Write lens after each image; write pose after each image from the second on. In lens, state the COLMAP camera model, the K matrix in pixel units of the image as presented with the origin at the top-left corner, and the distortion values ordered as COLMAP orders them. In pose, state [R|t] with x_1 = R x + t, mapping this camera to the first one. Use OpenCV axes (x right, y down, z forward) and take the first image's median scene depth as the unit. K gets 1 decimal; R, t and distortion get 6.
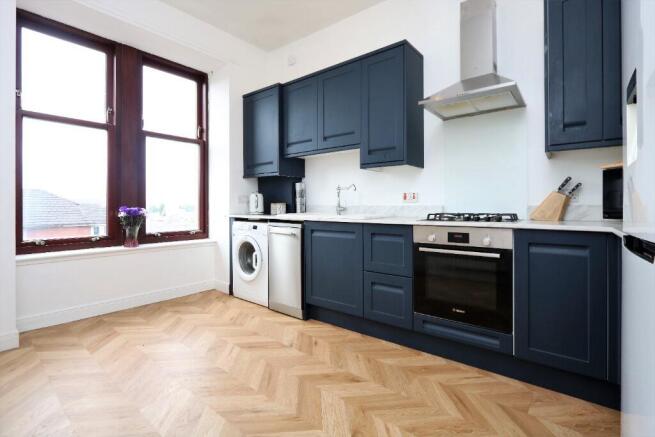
lens RADIAL K [[288.2, 0, 328.8], [0, 288.2, 205.4], [0, 0, 1]] dist [-0.016583, -0.000044]
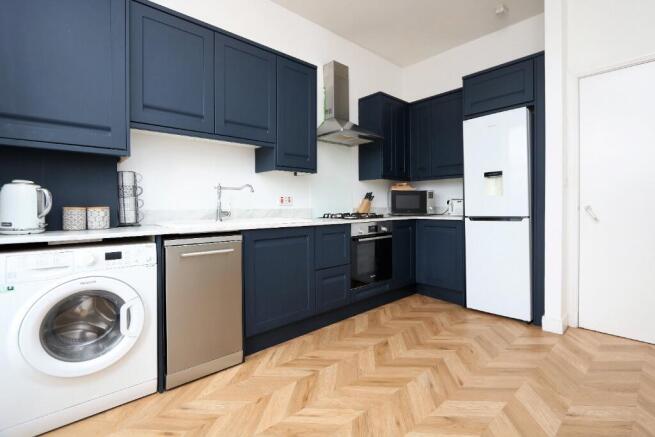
lens RADIAL K [[310.6, 0, 326.3], [0, 310.6, 207.5], [0, 0, 1]] dist [-0.015470, 0.000670]
pose [[0.180150, -0.008214, 0.983605, -1.025612], [0.004676, 0.999961, 0.007494, -0.013875], [-0.983628, 0.003249, 0.180182, 0.777999]]
